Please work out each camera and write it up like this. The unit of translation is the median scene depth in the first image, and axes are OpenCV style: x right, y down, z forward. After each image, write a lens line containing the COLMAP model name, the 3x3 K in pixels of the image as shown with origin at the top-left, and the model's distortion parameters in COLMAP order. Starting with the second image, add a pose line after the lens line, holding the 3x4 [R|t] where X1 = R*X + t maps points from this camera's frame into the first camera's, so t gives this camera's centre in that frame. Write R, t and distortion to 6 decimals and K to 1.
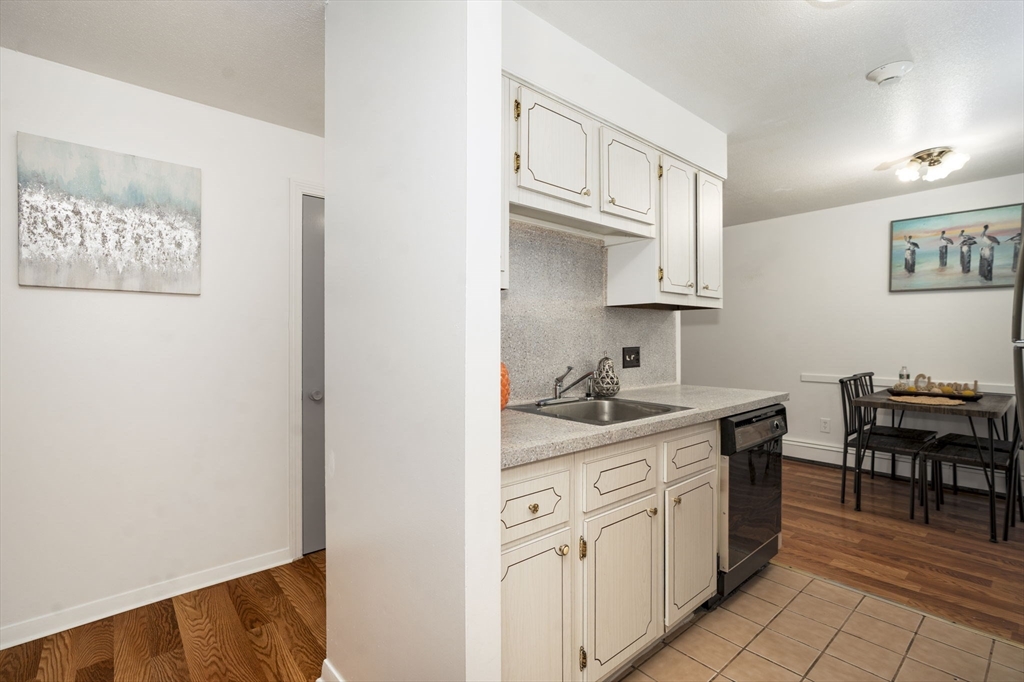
lens RADIAL K [[464.4, 0, 525.6], [0, 464.4, 341.5], [0, 0, 1]] dist [-0.022250, 0.012621]
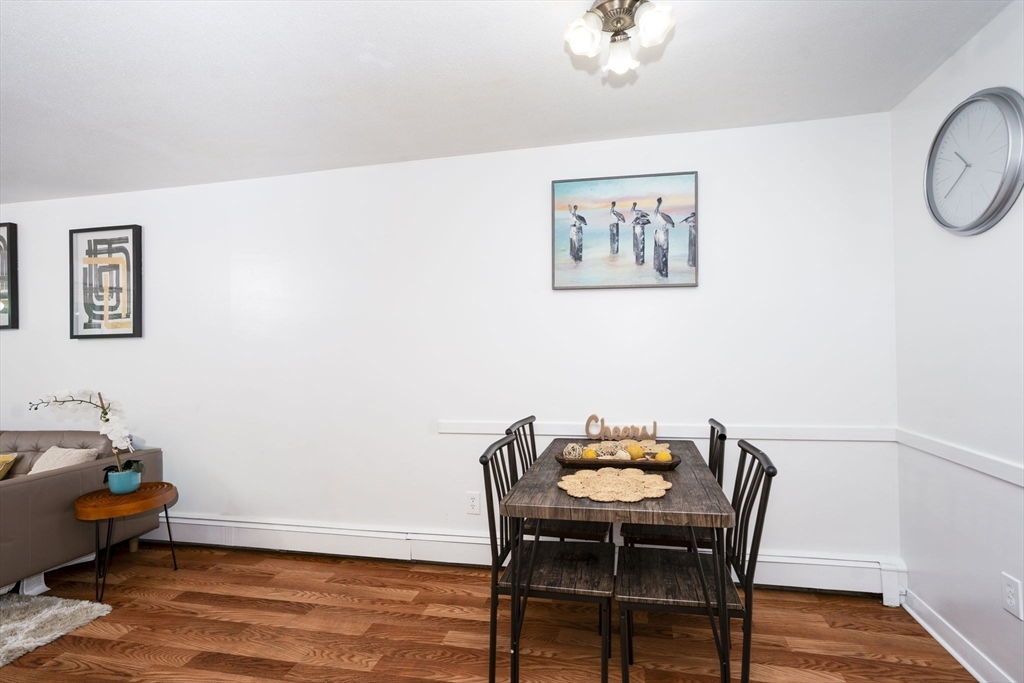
lens RADIAL K [[464.4, 0, 523.7], [0, 464.4, 351.6], [0, 0, 1]] dist [-0.022250, 0.012621]
pose [[0.804239, -0.012817, 0.594167, 0.584126], [0.018514, 0.999822, -0.003493, -0.029312], [-0.594017, 0.013810, 0.804334, 0.790364]]
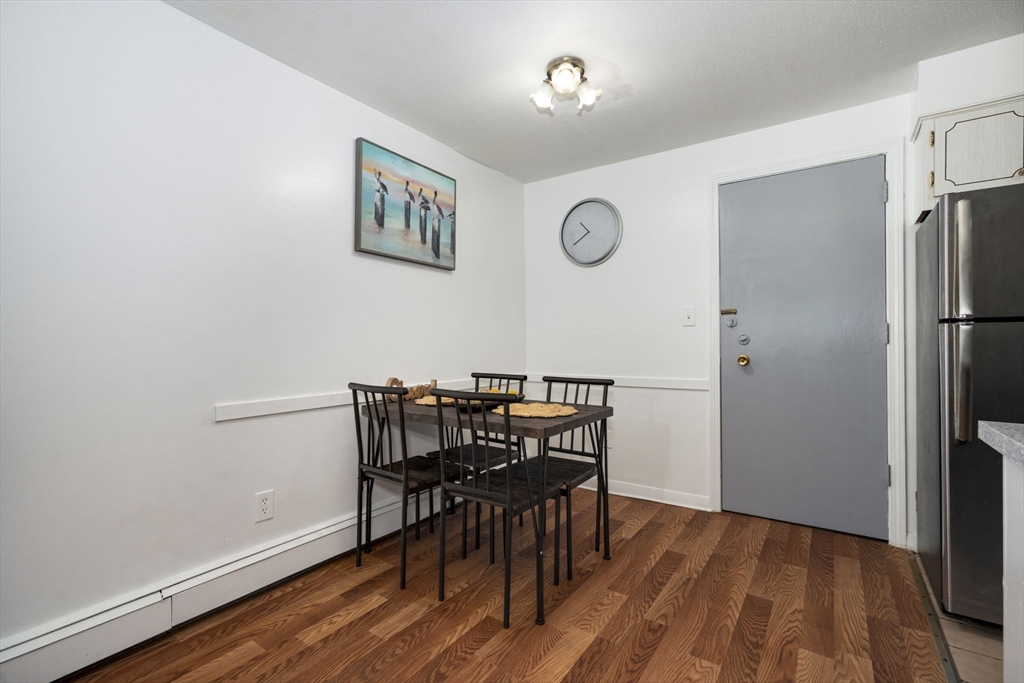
lens RADIAL K [[464.4, 0, 508.8], [0, 464.4, 338.8], [0, 0, 1]] dist [-0.022250, 0.012621]
pose [[-0.214249, 0.005397, 0.976764, 0.222356], [0.009859, 0.999946, -0.003363, 0.024888], [-0.976729, 0.008909, -0.214291, 1.483999]]
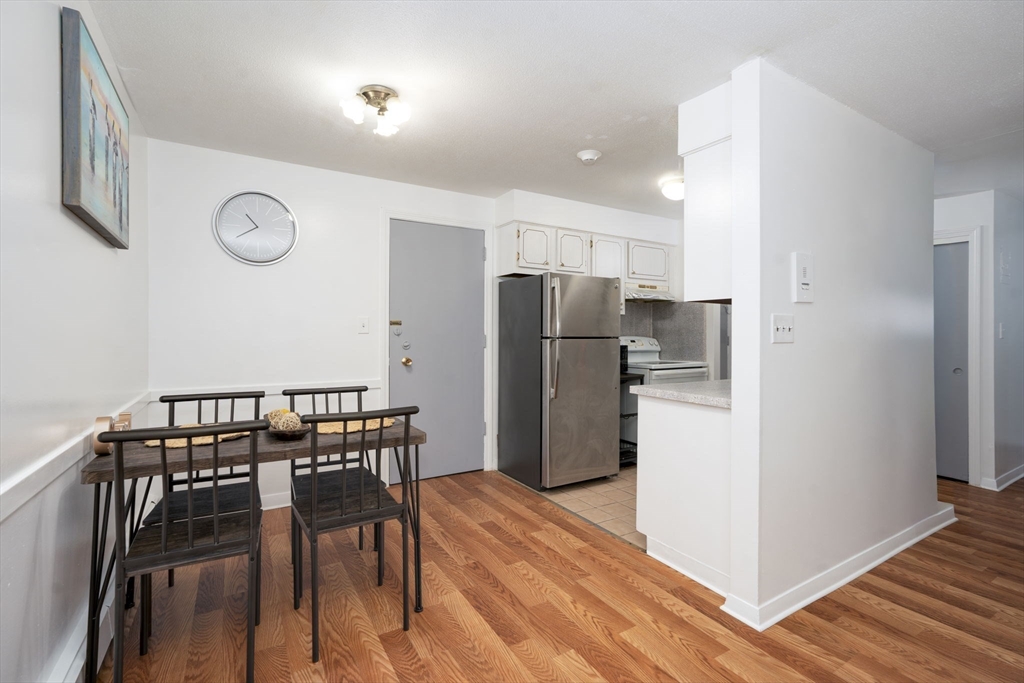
lens RADIAL K [[464.4, 0, 498.2], [0, 464.4, 335.0], [0, 0, 1]] dist [-0.022250, 0.012621]
pose [[-0.978768, -0.003253, 0.204946, 0.629401], [-0.001914, 0.999976, 0.006730, -0.014766], [-0.204963, 0.006195, -0.978750, 2.043190]]
